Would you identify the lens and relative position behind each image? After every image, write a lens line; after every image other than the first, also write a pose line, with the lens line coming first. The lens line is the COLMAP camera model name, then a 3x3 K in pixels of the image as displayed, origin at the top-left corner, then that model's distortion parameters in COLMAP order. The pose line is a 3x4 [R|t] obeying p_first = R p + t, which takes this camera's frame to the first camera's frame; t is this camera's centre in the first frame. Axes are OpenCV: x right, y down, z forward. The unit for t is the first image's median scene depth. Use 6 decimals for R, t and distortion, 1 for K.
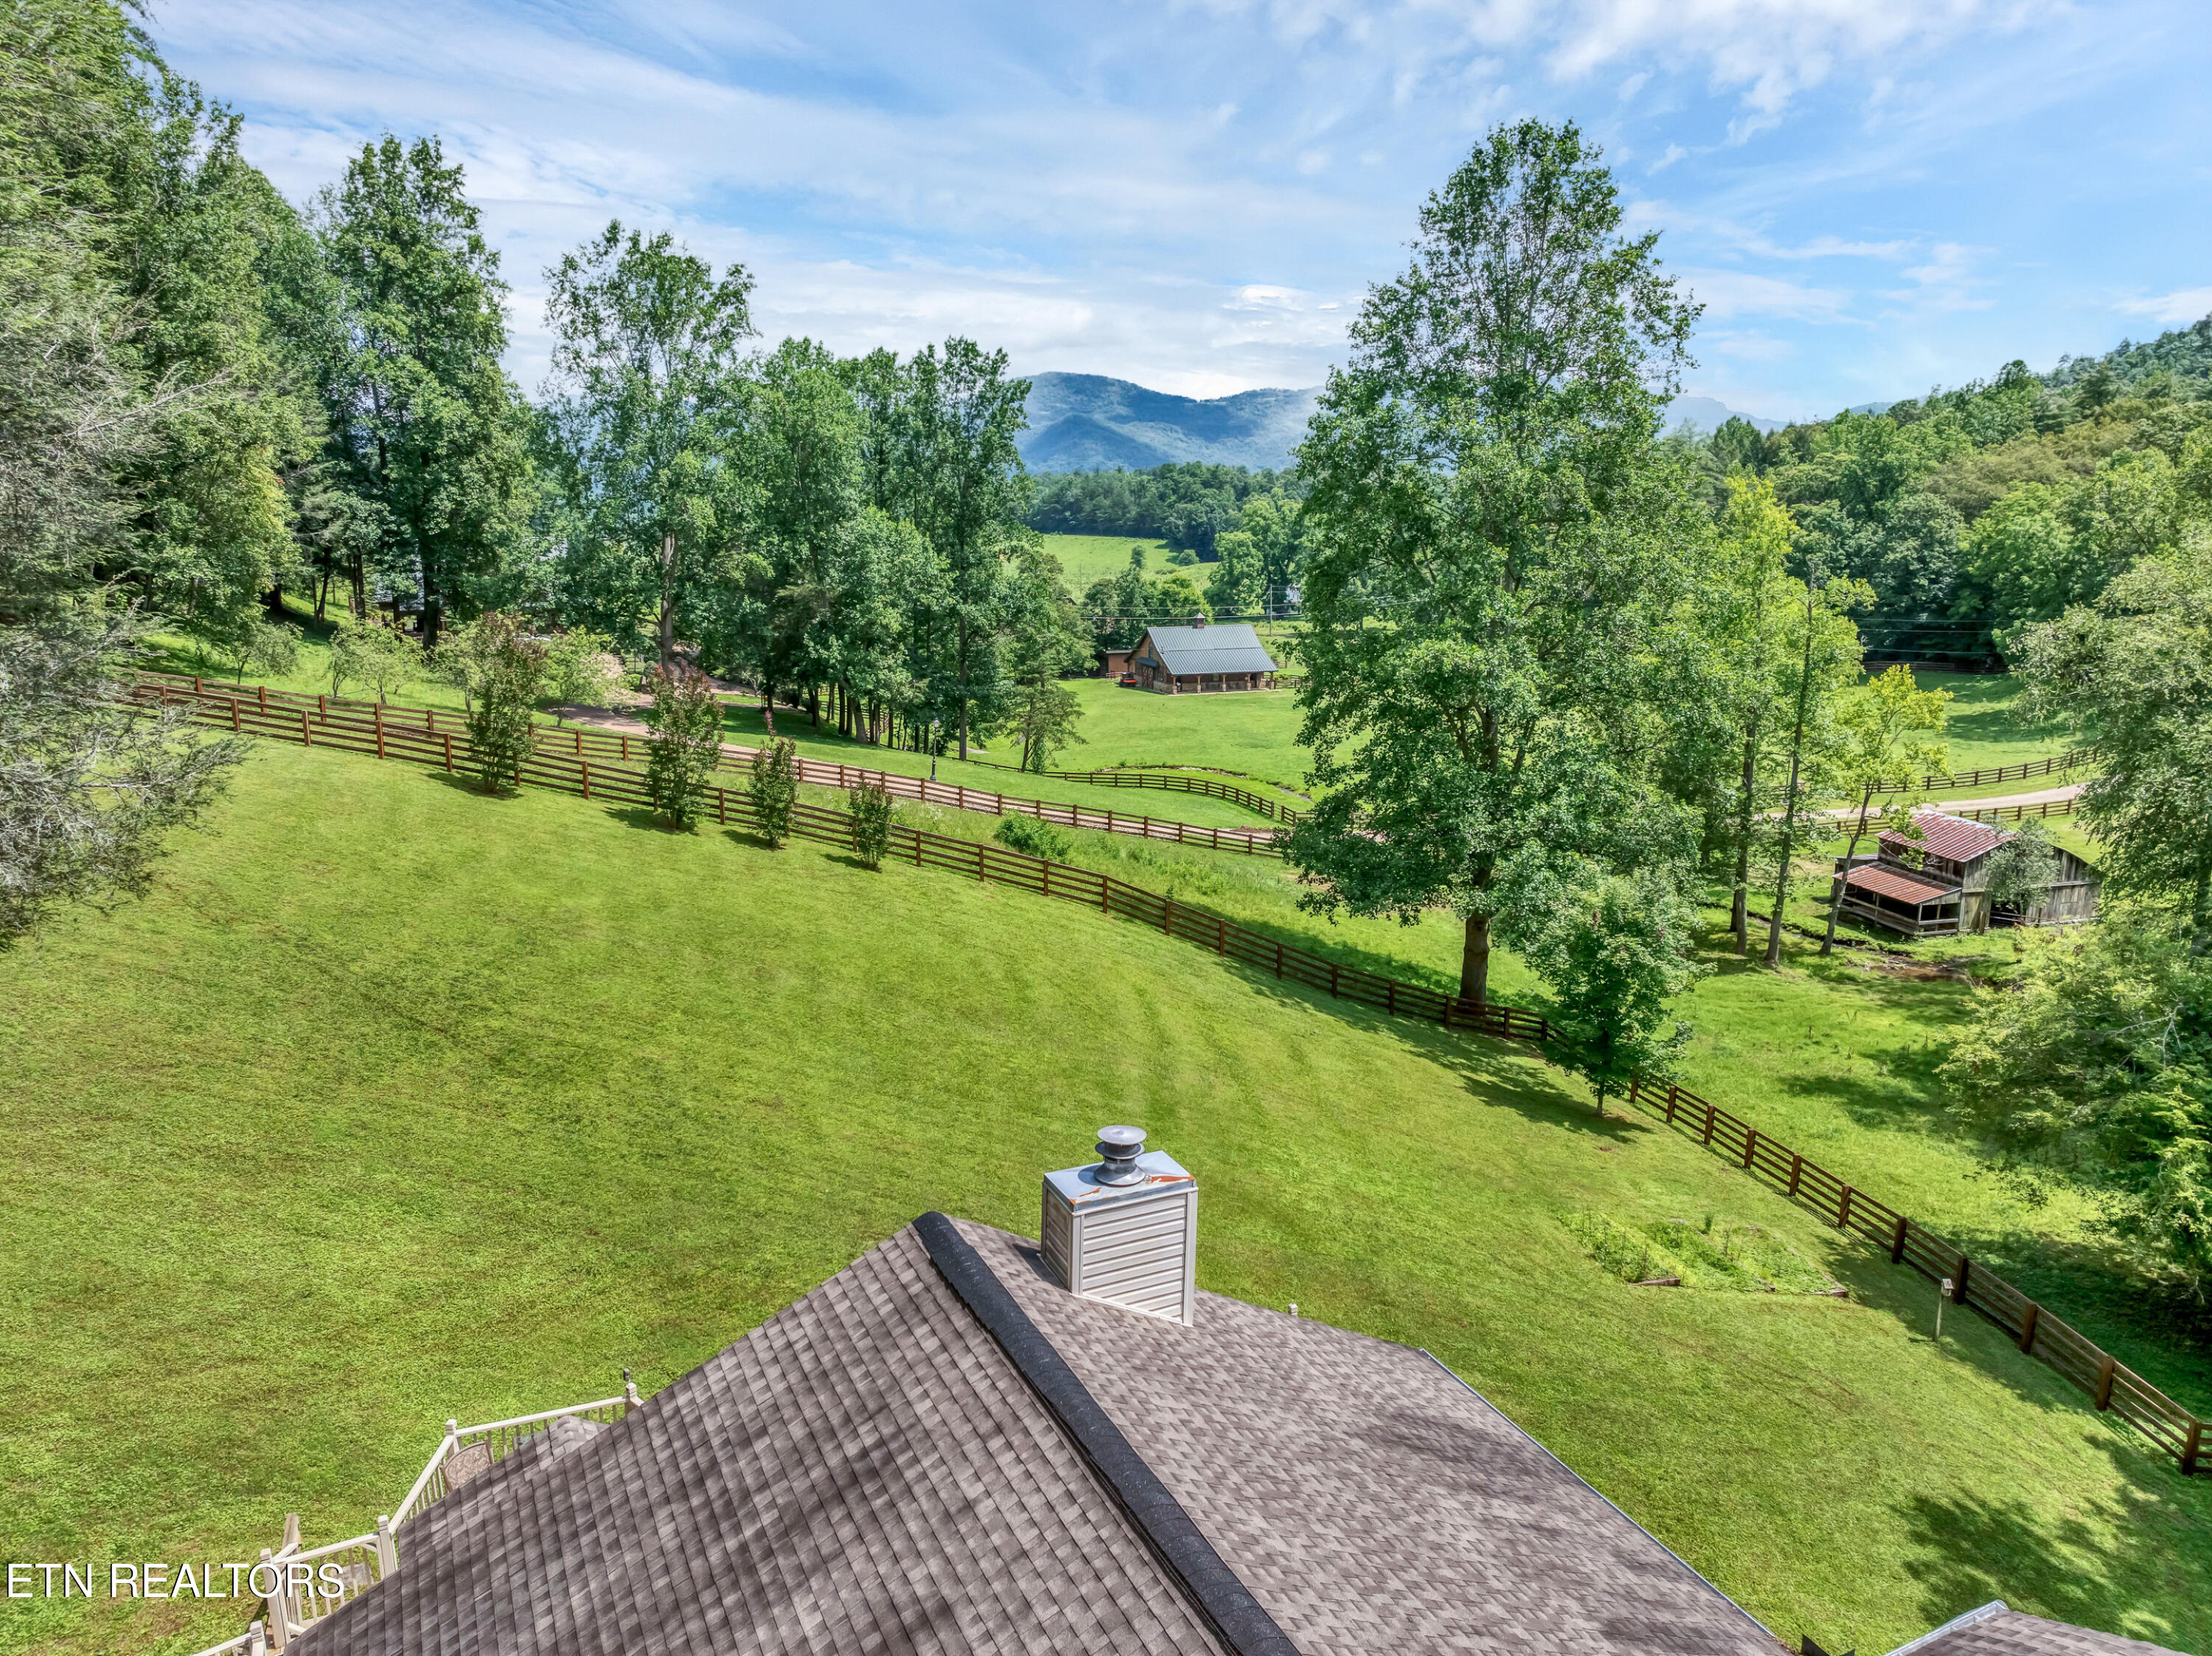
lens RADIAL K [[1545.2, 0, 1111.6], [0, 1545.2, 826.8], [0, 0, 1]] dist [-0.026858, -0.009536]
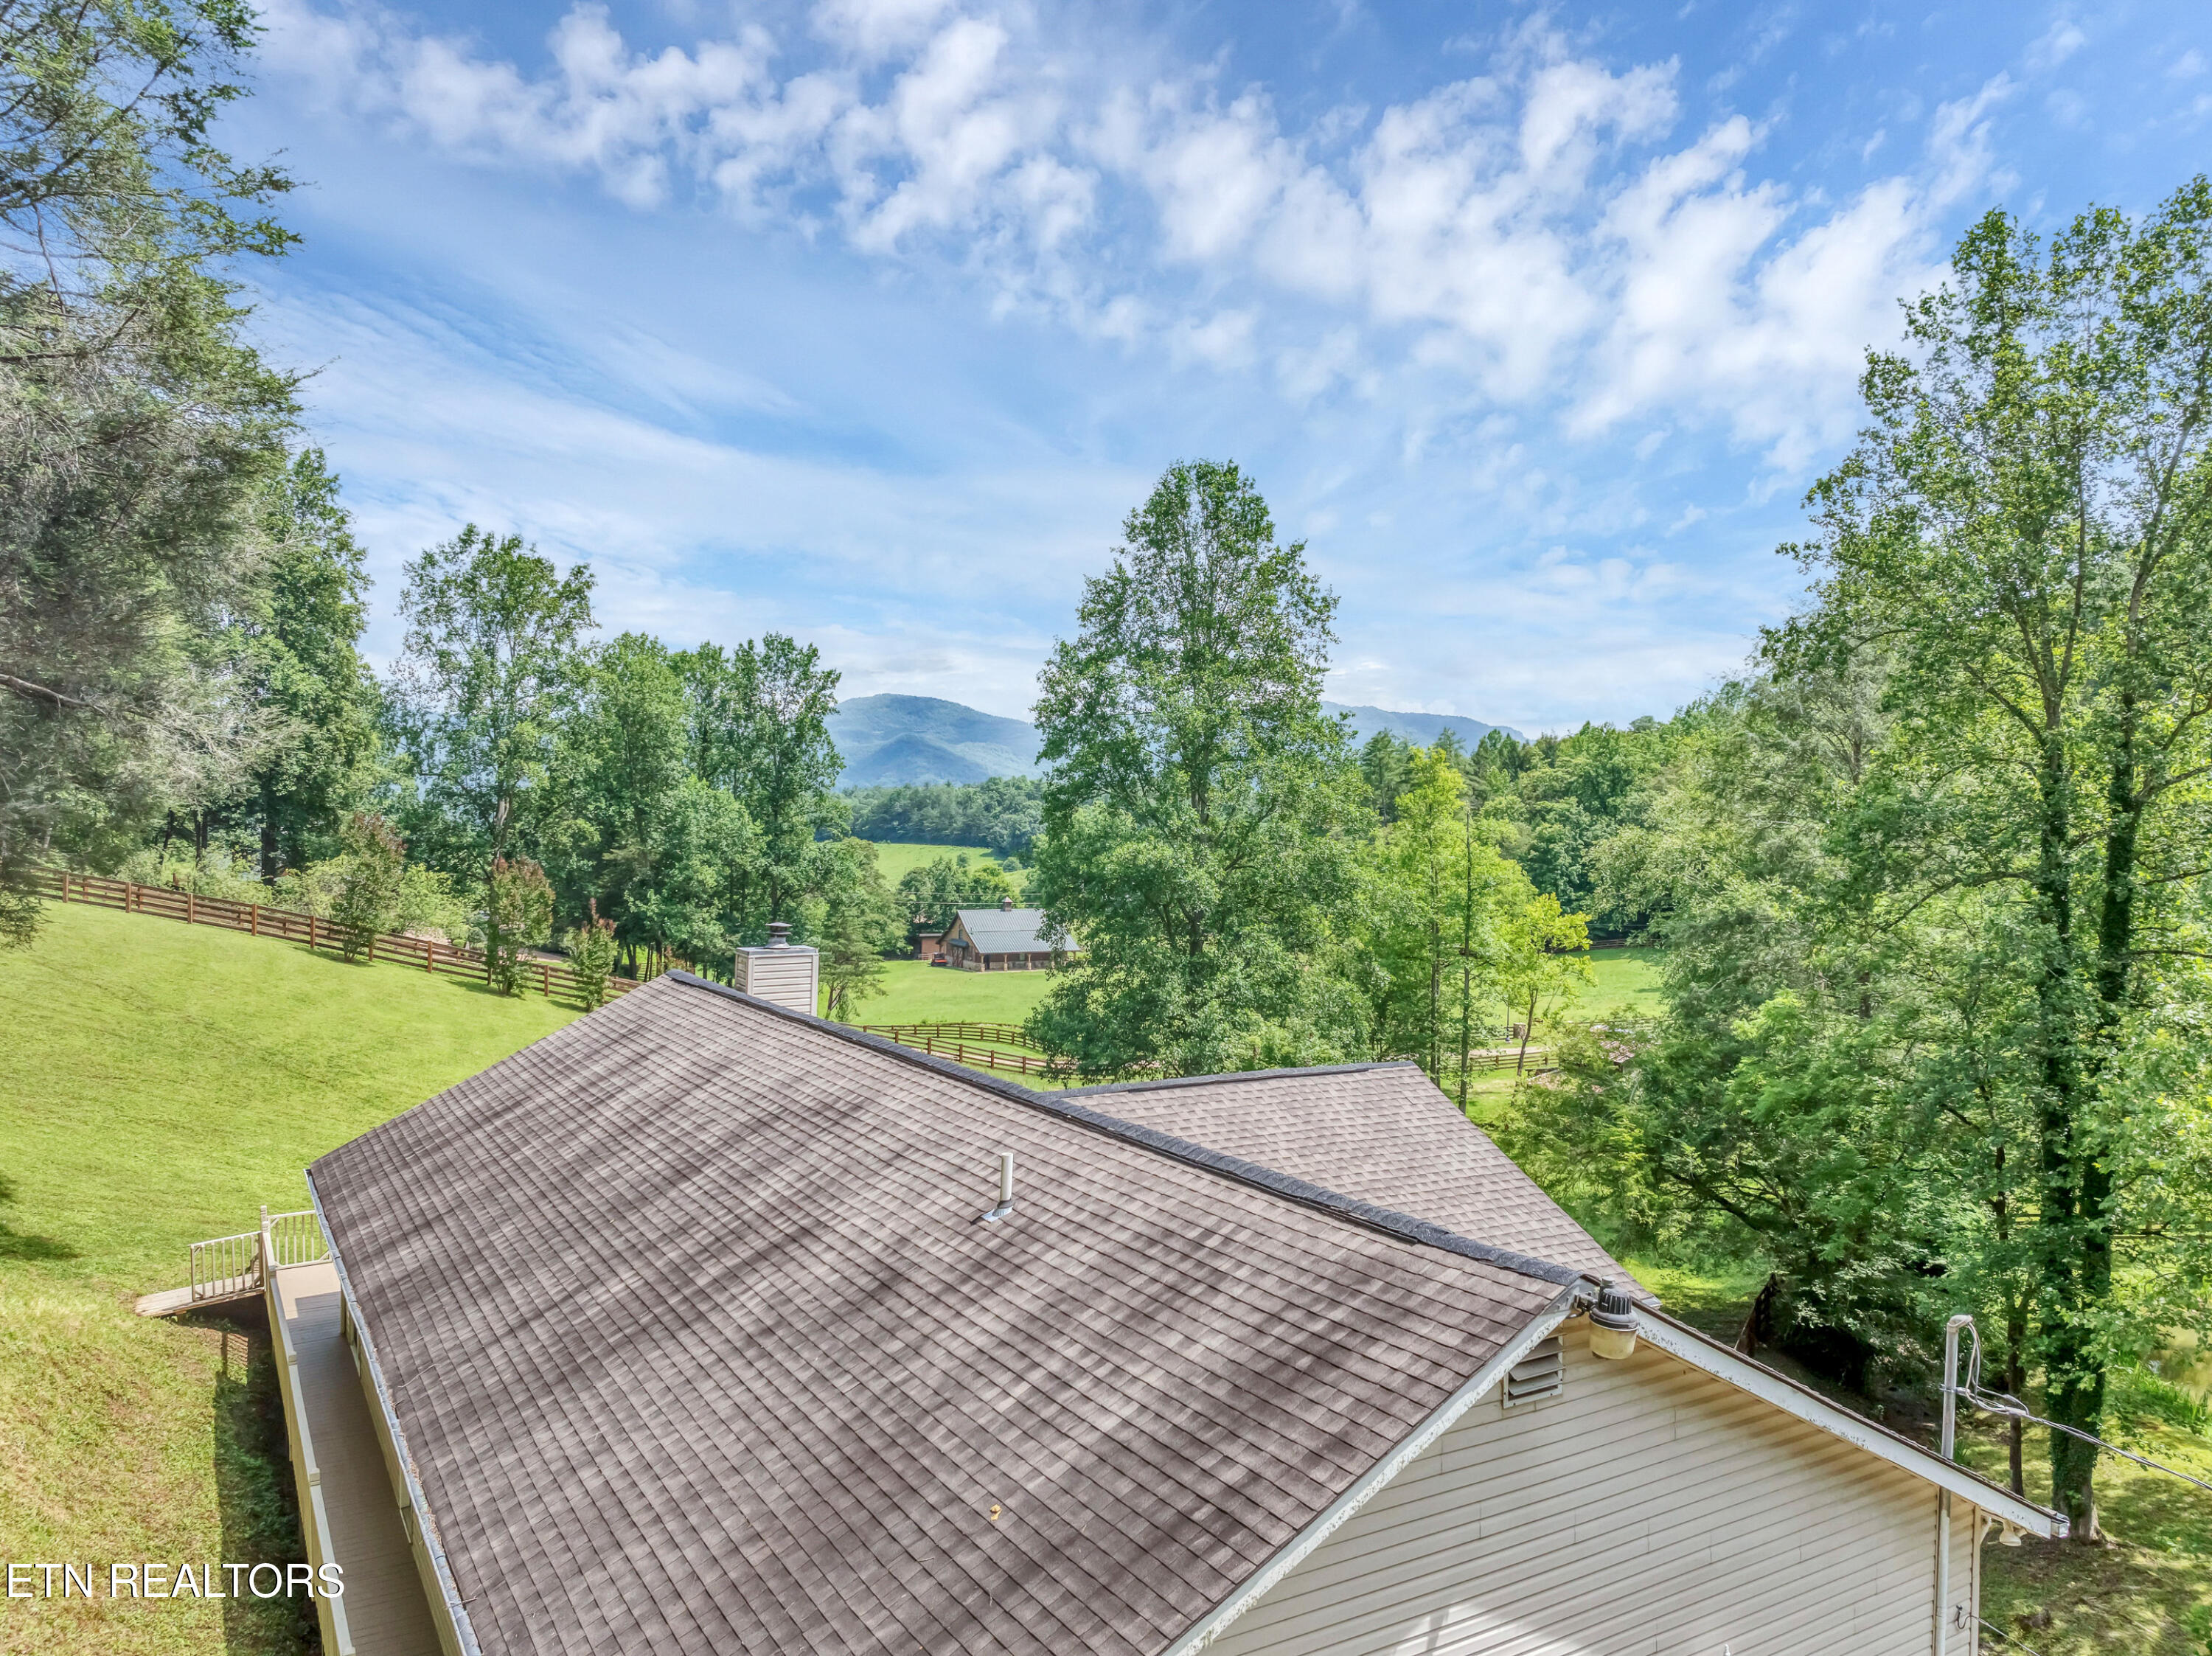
lens RADIAL K [[1545.2, 0, 1111.6], [0, 1545.2, 826.8], [0, 0, 1]] dist [-0.026858, -0.009536]
pose [[0.994127, 0.007643, 0.107951, 0.025324], [0.014292, 0.979495, -0.200961, 0.056854], [-0.107273, 0.201323, 0.973633, -0.111479]]
